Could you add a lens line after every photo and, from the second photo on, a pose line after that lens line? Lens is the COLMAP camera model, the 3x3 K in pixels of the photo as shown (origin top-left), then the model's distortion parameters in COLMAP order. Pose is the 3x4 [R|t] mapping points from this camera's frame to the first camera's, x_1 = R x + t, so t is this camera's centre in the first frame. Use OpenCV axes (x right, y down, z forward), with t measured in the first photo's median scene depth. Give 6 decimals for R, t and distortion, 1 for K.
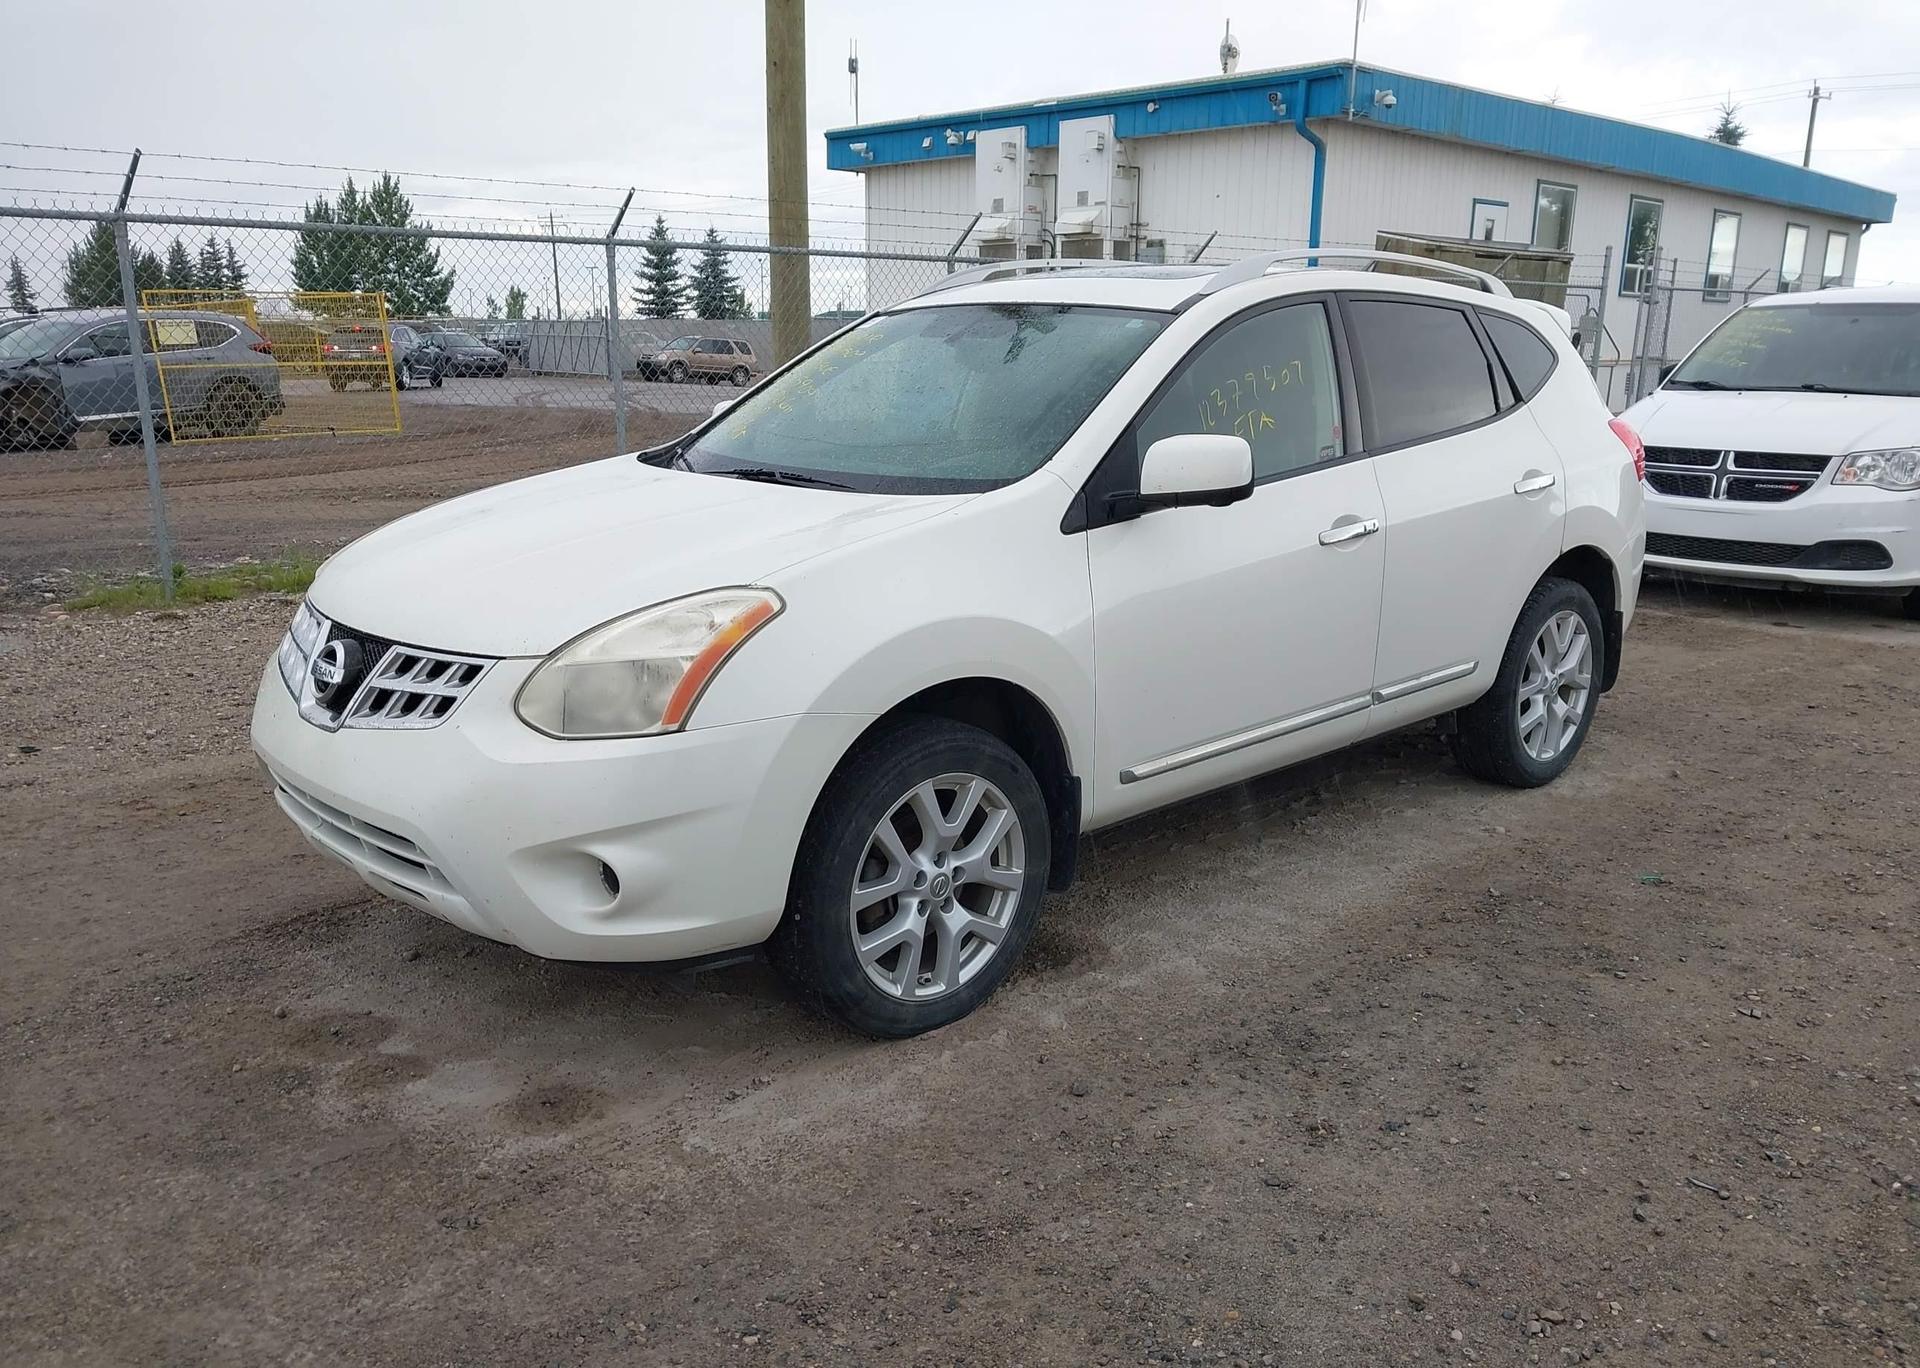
lens RADIAL K [[1535.0, 0, 957.9], [0, 1535.0, 739.4], [0, 0, 1]] dist [0.007111, -0.000020]
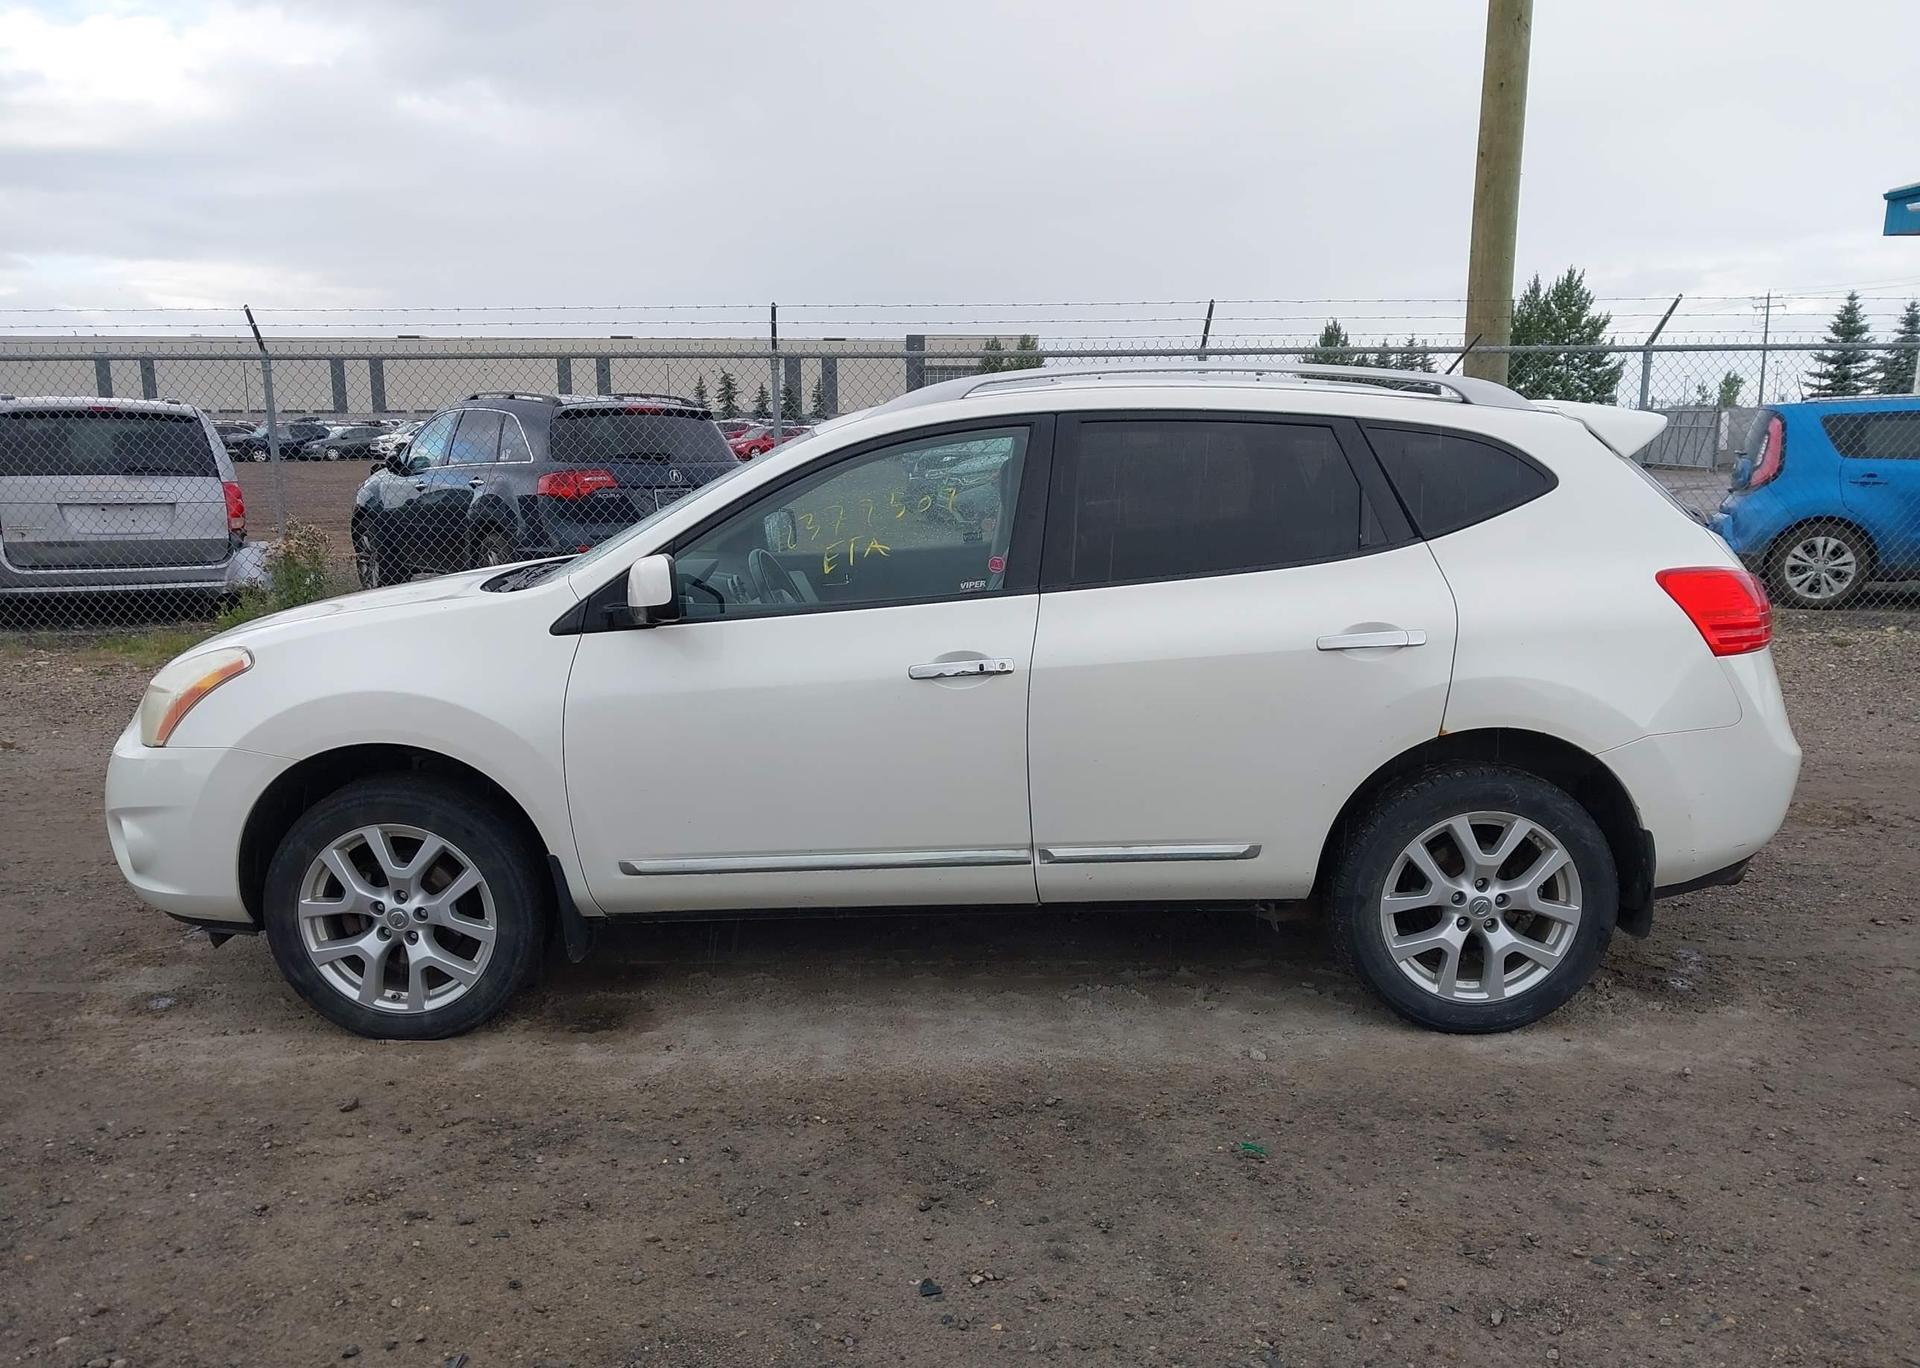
lens RADIAL K [[1527.0, 0, 956.5], [0, 1527.0, 737.2], [0, 0, 1]] dist [0.014971, -0.007103]
pose [[0.726133, 0.130740, -0.675009, 0.709403], [-0.167945, 0.985743, 0.010261, -0.083002], [0.666727, 0.105913, 0.737738, 0.258618]]
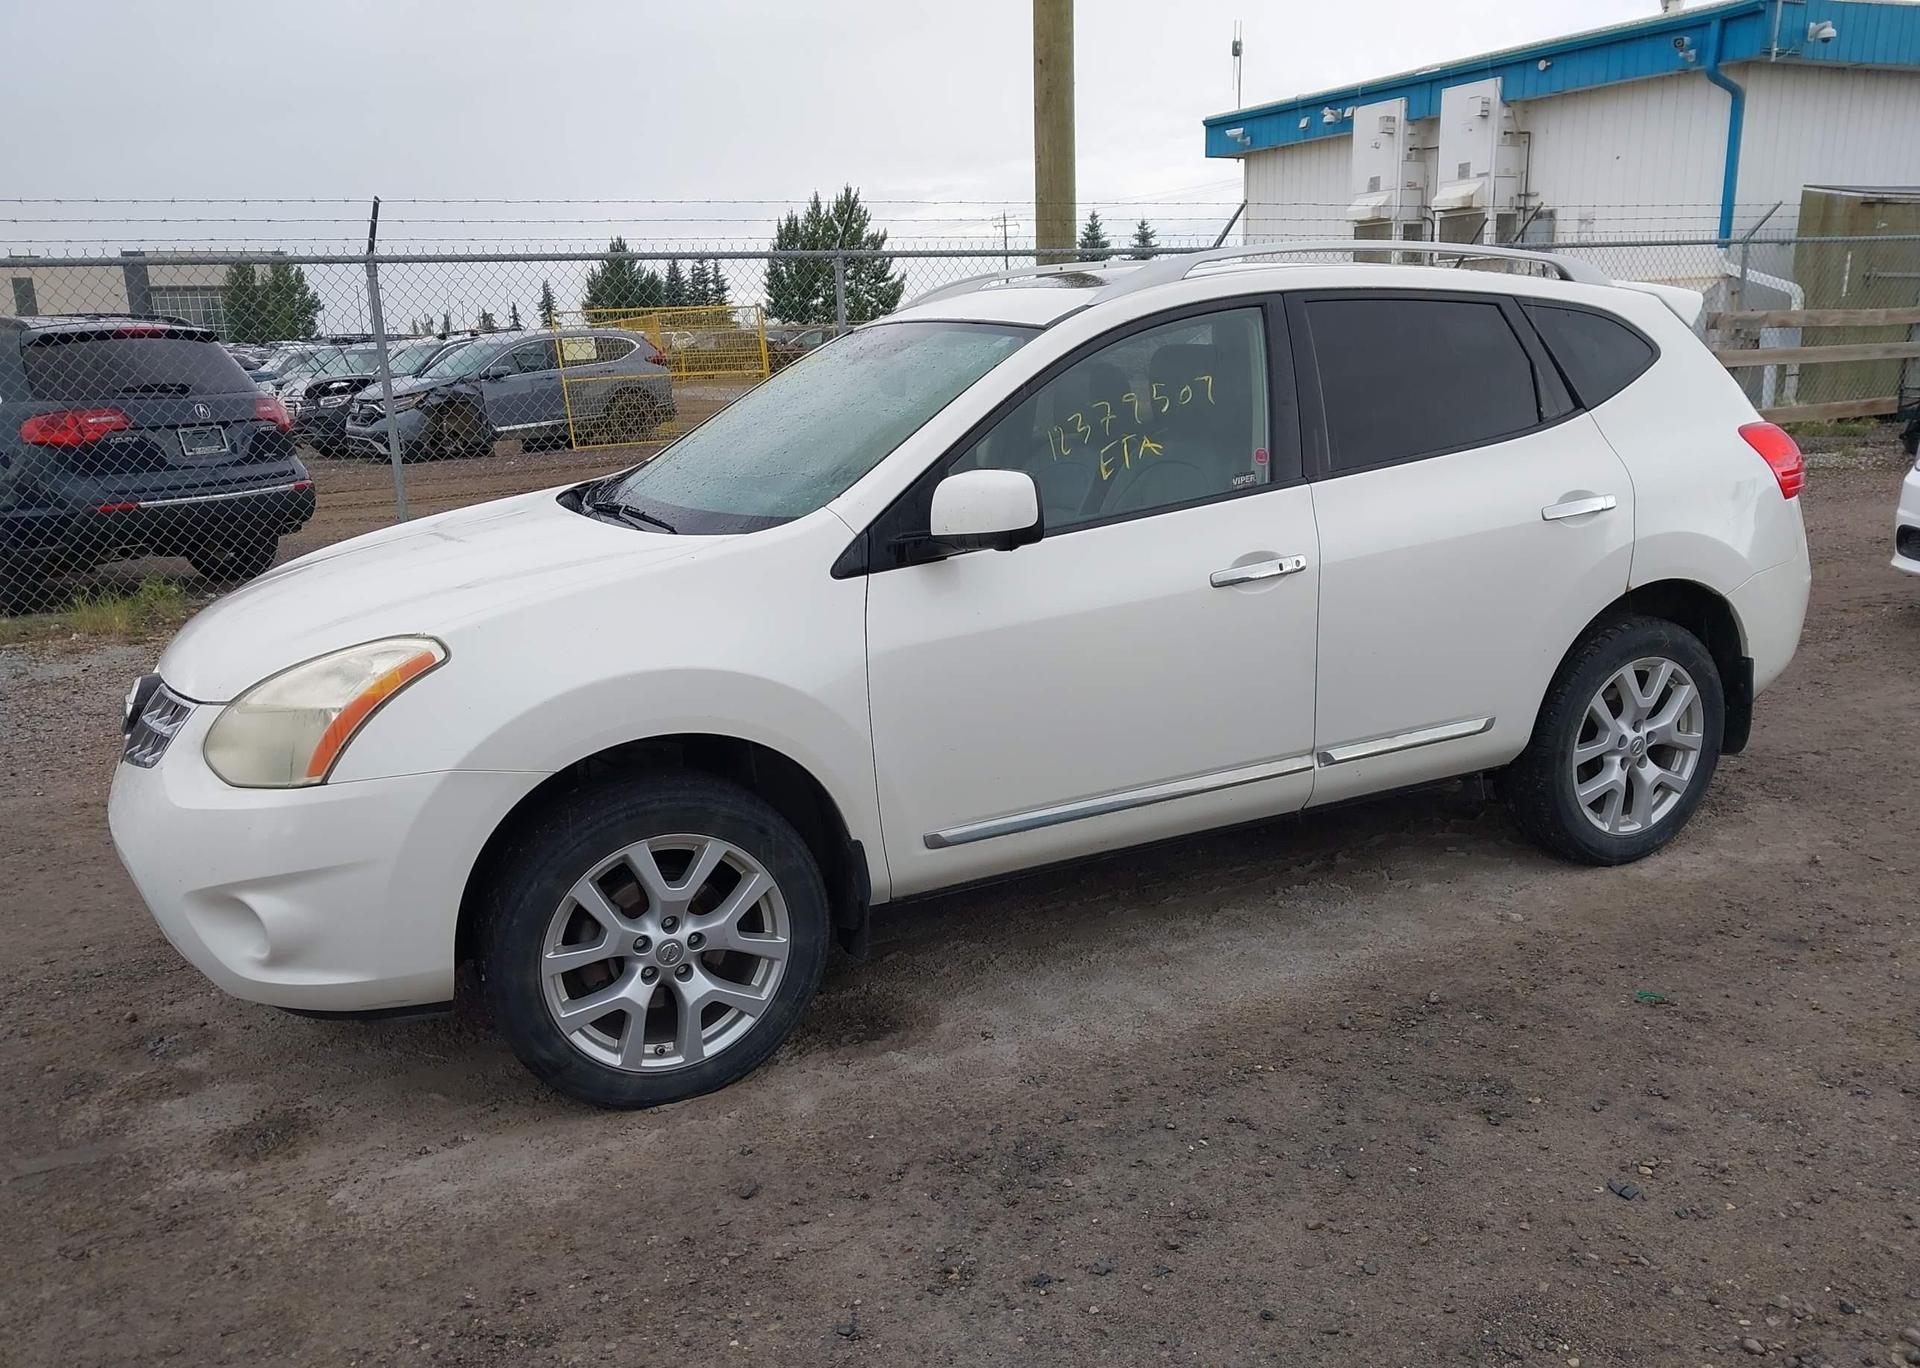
lens RADIAL K [[1532.1, 0, 953.3], [0, 1532.1, 729.9], [0, 0, 1]] dist [0.004215, 0.012342]
pose [[0.956008, 0.039616, -0.290653, 0.277351], [-0.039170, 0.999205, 0.007355, -0.035736], [0.290713, 0.004354, 0.956800, 0.095128]]
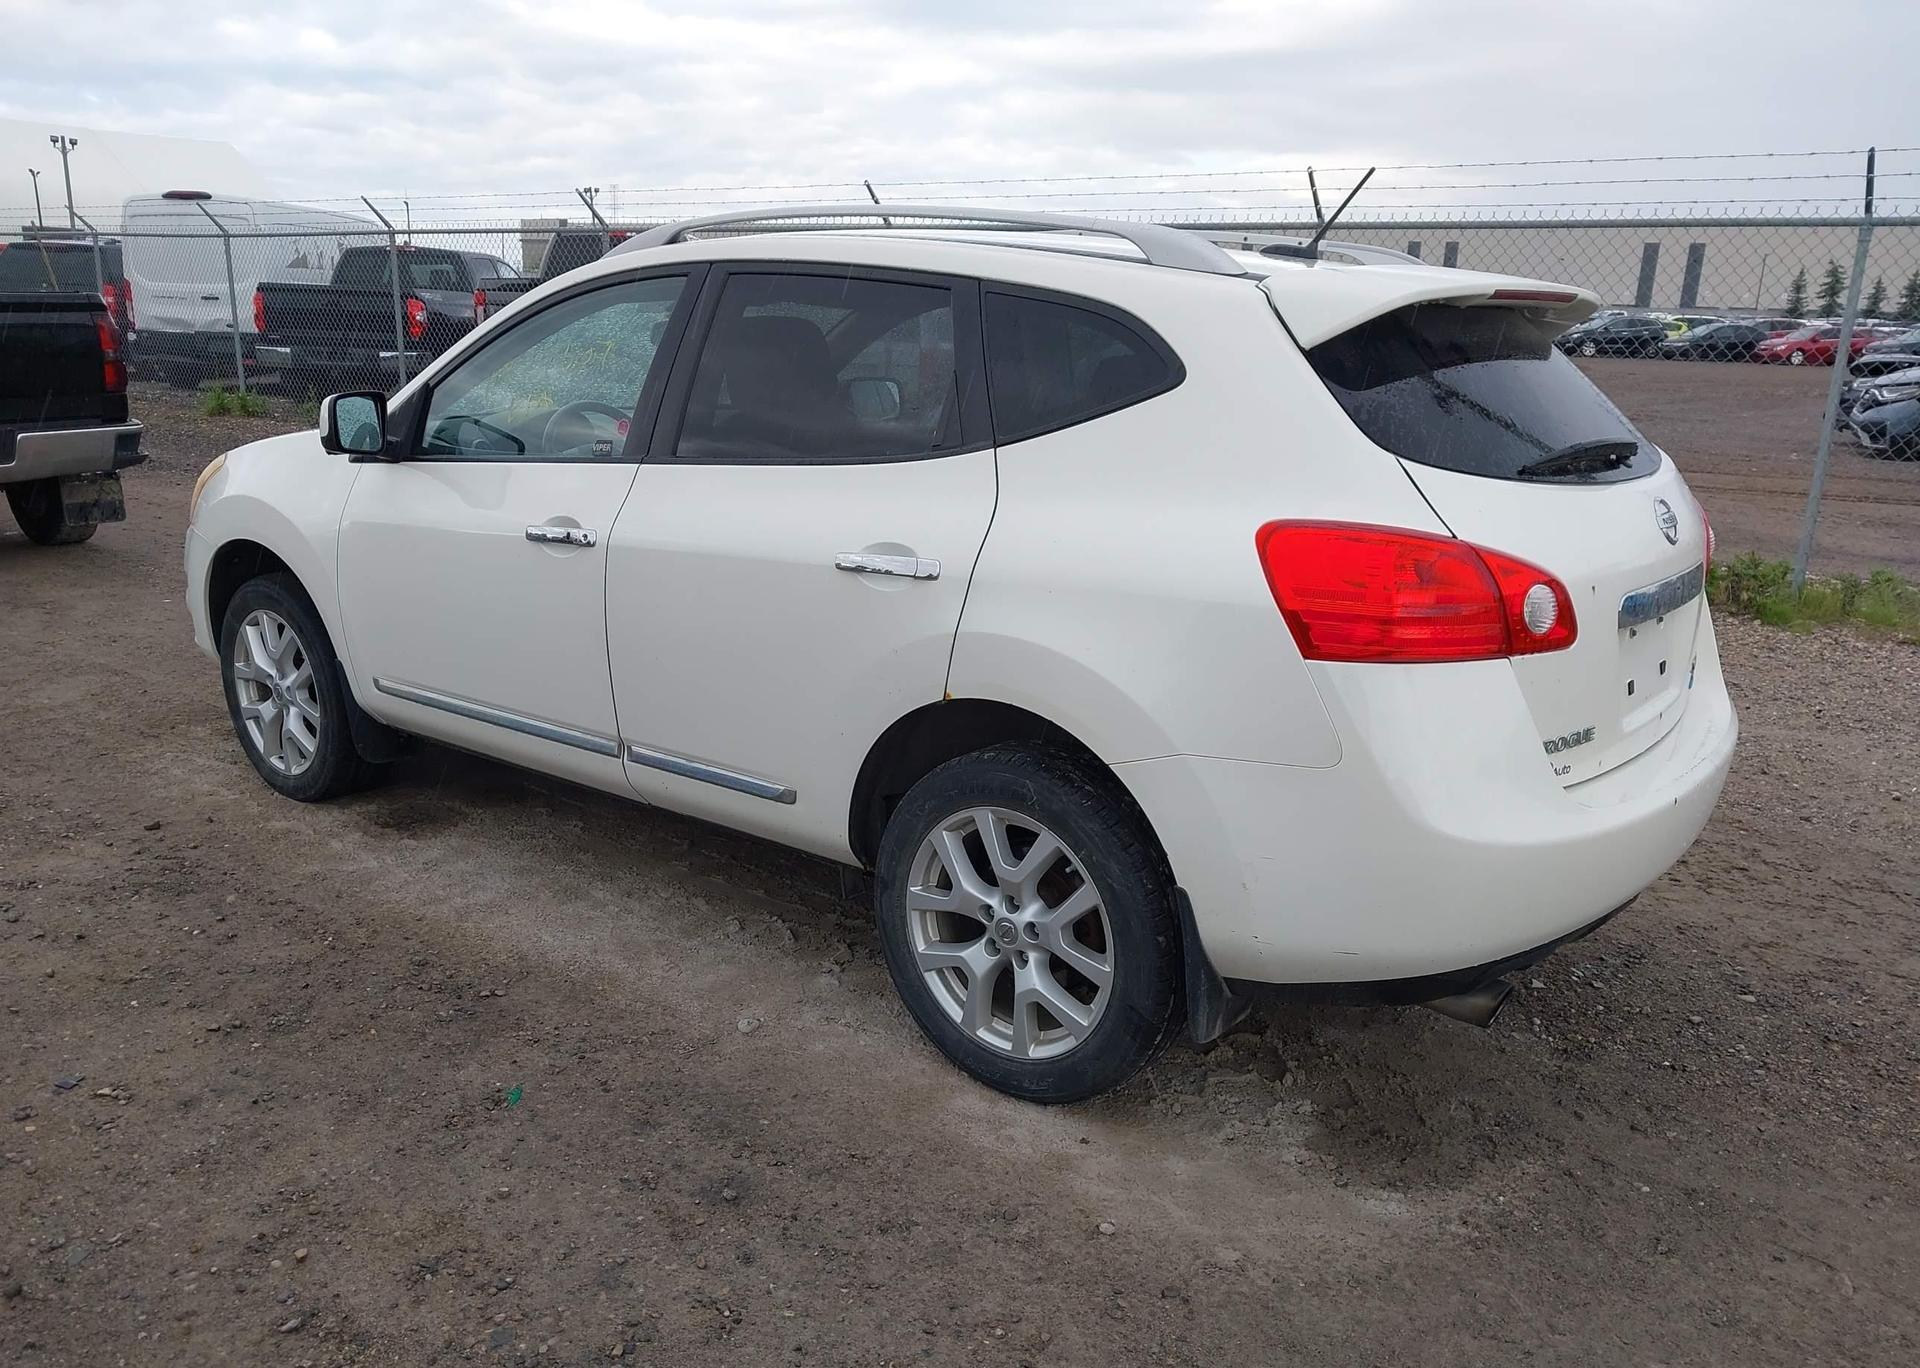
lens RADIAL K [[1532.1, 0, 953.3], [0, 1532.1, 729.9], [0, 0, 1]] dist [0.004215, 0.012342]
pose [[0.137977, 0.267141, -0.953729, 0.928916], [-0.281853, 0.933715, 0.220759, -0.232169], [0.949485, 0.238351, 0.204126, 0.854106]]
